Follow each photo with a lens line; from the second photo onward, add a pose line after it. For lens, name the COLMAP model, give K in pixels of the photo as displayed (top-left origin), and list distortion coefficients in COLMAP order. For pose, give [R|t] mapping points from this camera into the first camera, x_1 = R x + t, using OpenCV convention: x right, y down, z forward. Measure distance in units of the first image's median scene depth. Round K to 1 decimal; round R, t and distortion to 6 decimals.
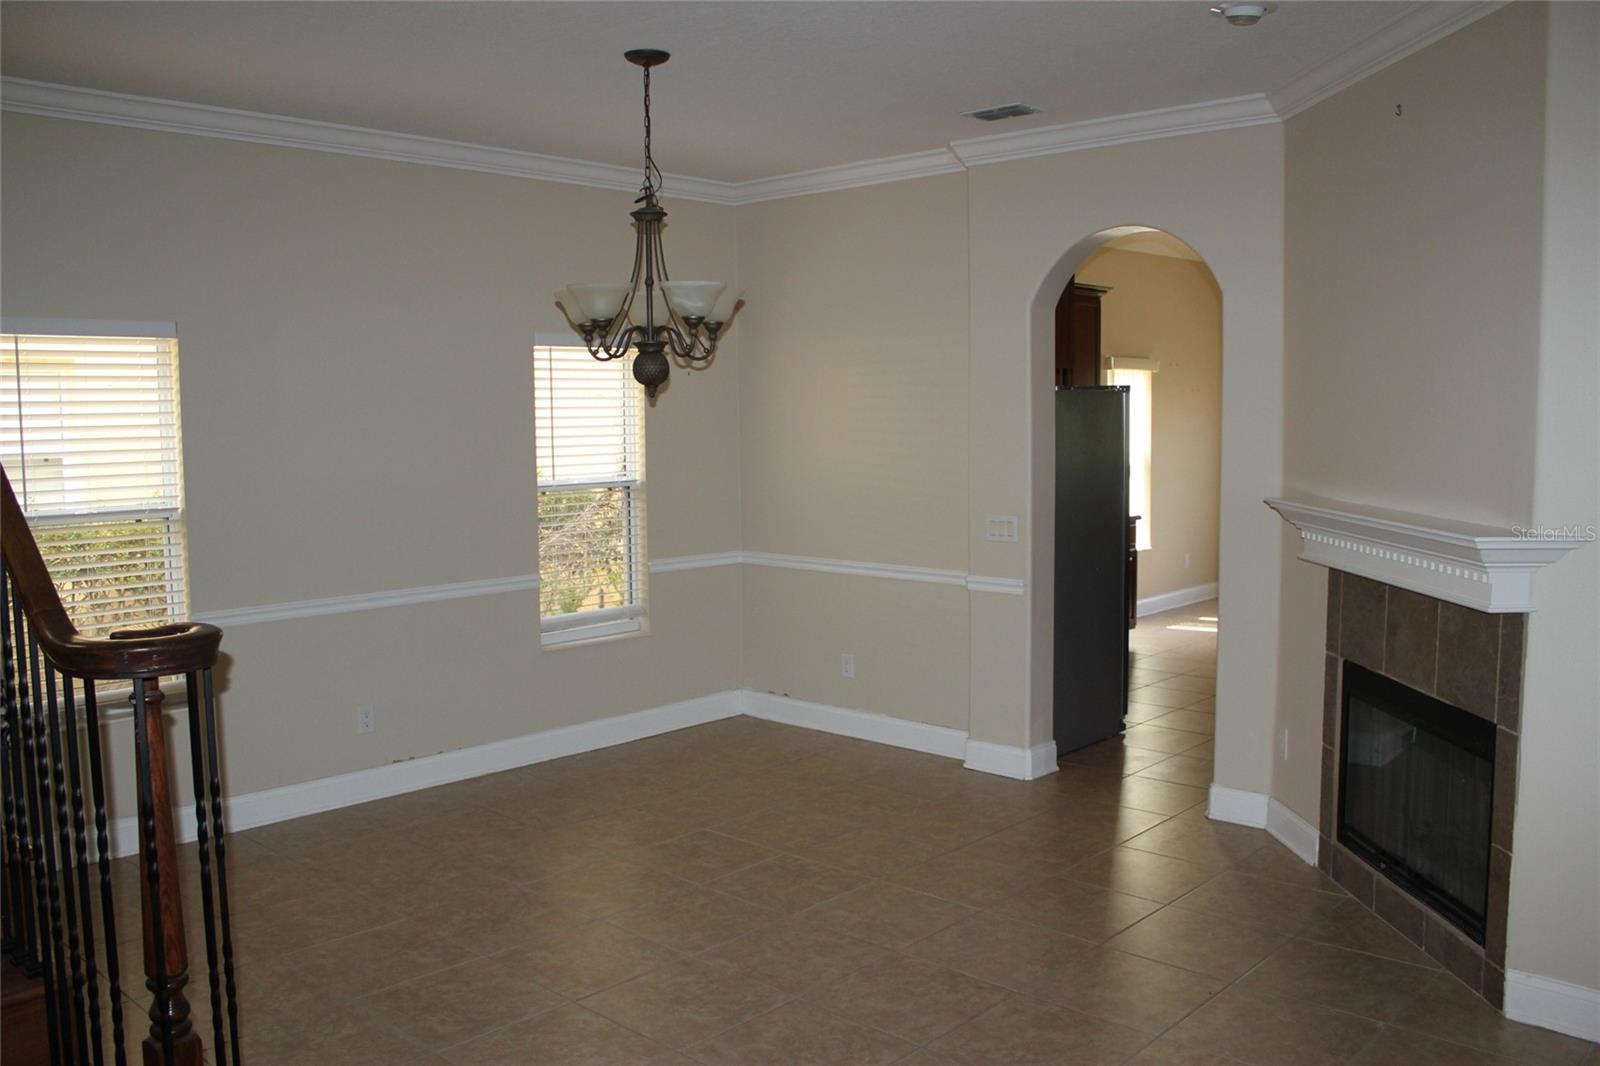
lens RADIAL K [[1334.6, 0, 800.0], [0, 1334.6, 533.0], [0, 0, 1]] dist [-0.040768, -0.002223]
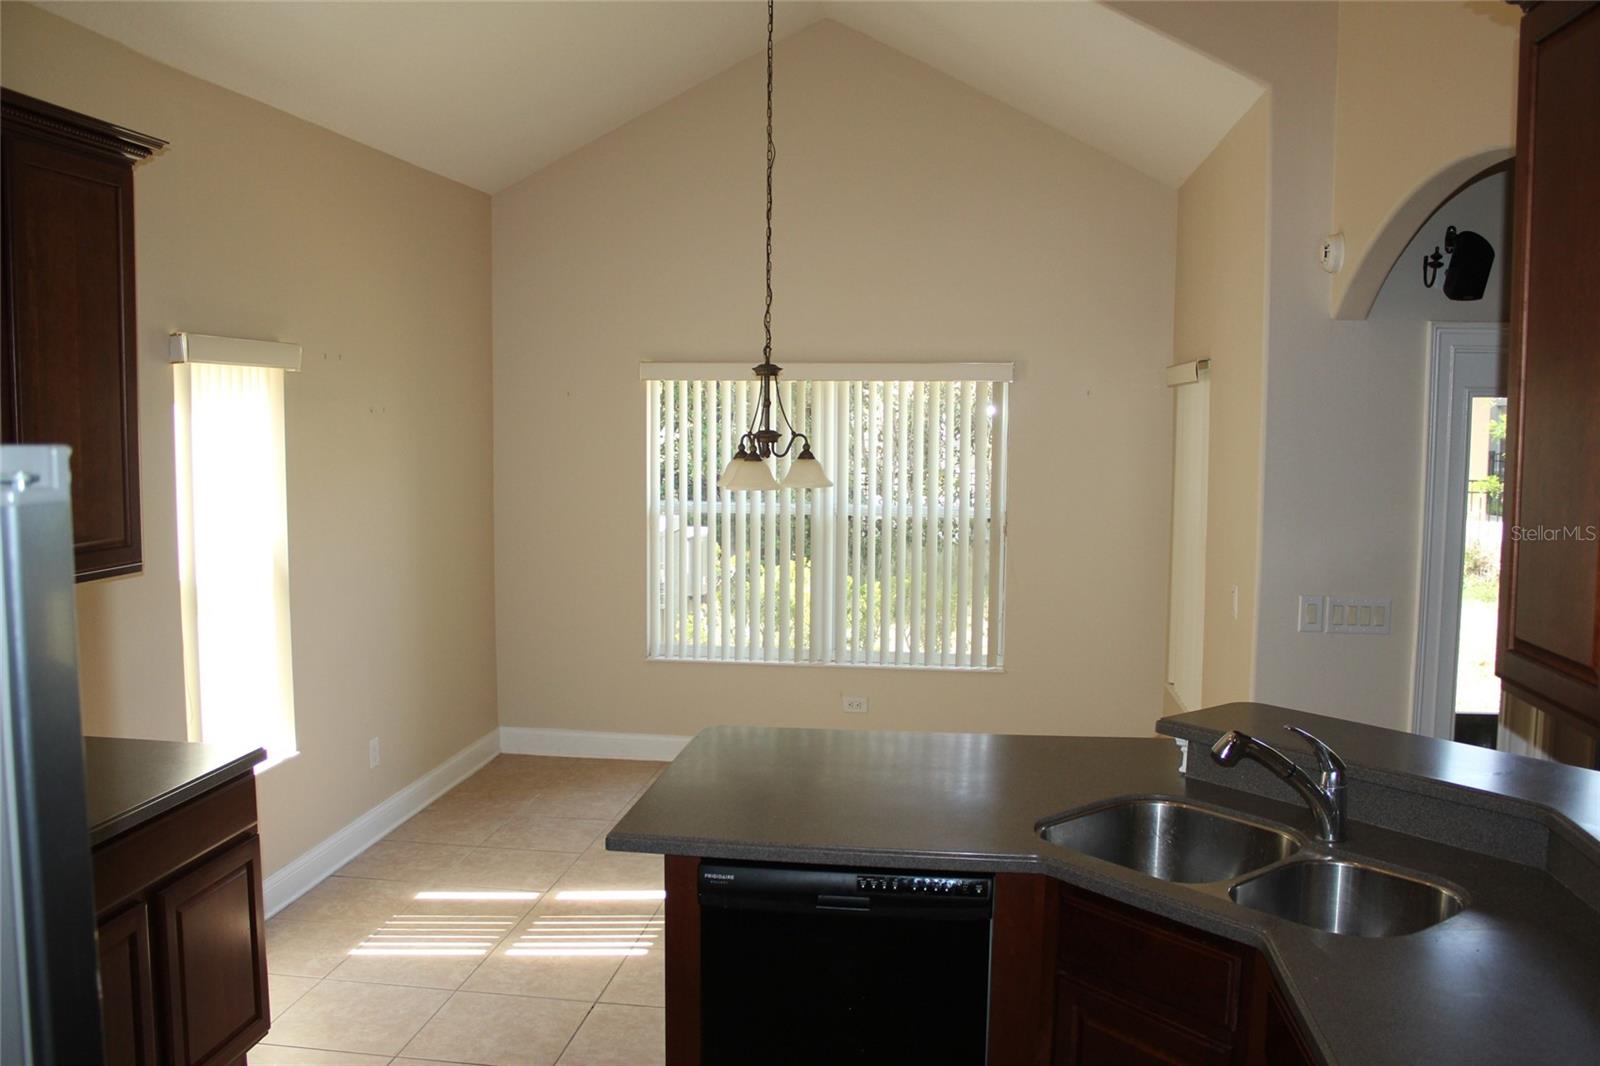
lens RADIAL K [[1371.6, 0, 800.0], [0, 1371.6, 533.0], [0, 0, 1]] dist [-0.170279, 0.150007]
pose [[0.819105, -0.036217, 0.572499, 0.165297], [0.040607, 0.999162, 0.005109, -0.070240], [-0.572204, 0.019062, 0.819890, 0.599652]]
